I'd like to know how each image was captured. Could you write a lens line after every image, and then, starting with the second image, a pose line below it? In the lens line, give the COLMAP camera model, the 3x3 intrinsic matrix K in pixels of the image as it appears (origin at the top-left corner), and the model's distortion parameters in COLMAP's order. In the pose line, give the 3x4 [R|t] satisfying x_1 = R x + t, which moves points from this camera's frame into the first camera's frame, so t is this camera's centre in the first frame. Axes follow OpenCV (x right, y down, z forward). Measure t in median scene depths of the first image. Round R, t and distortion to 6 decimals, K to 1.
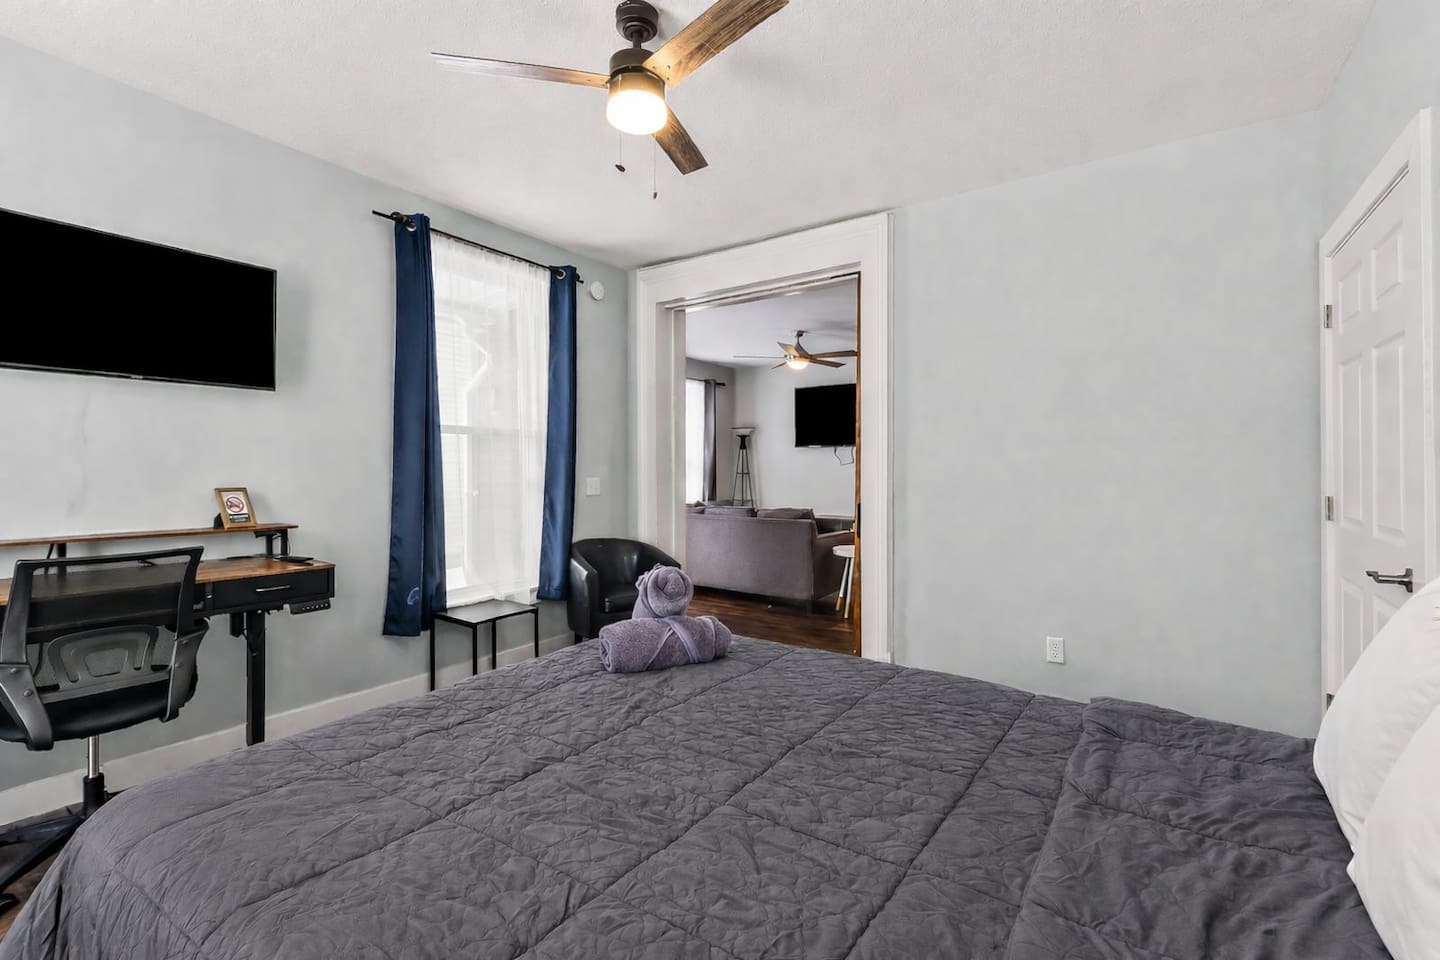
lens RADIAL K [[652.8, 0, 731.6], [0, 652.8, 477.1], [0, 0, 1]] dist [-0.001873, 0.000305]
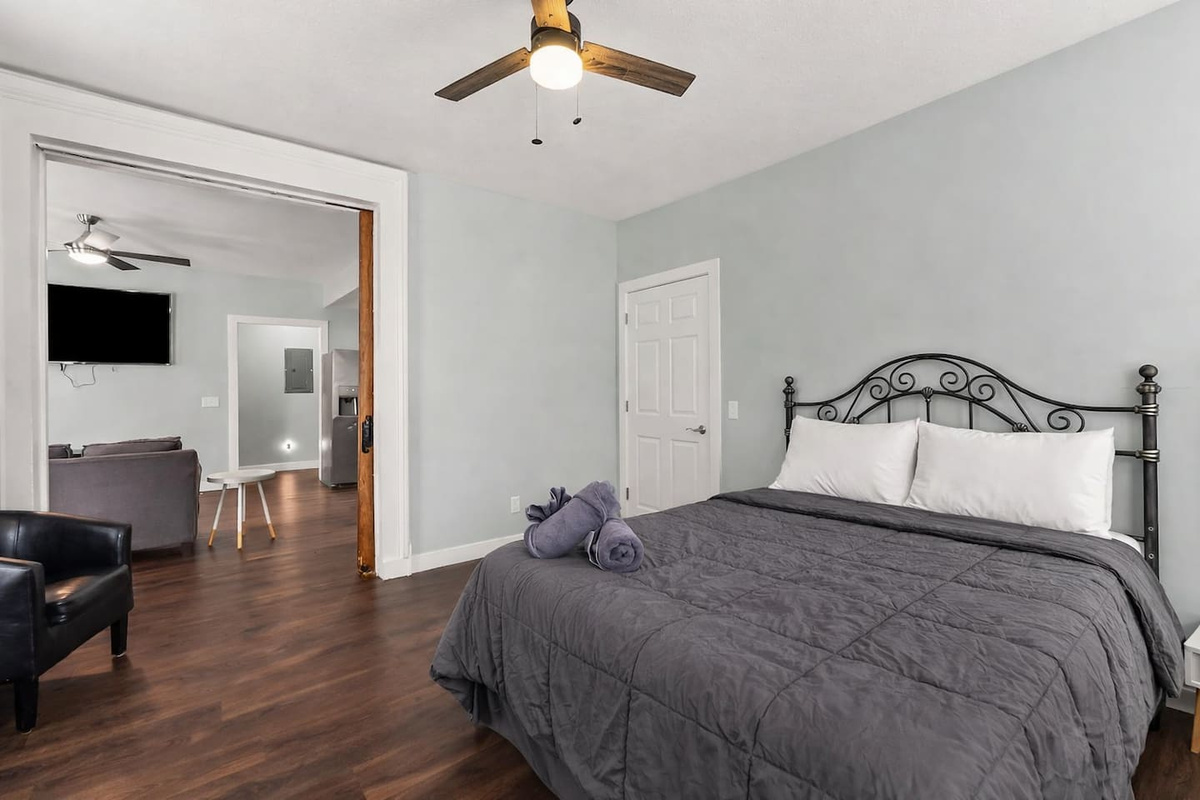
lens RADIAL K [[544.0, 0, 594.1], [0, 544.0, 394.9], [0, 0, 1]] dist [-0.001873, 0.000305]
pose [[0.305593, 0.001287, 0.952161, -0.429711], [0.004763, 0.999985, -0.002881, 0.001476], [-0.952150, 0.005415, 0.305582, 0.271547]]
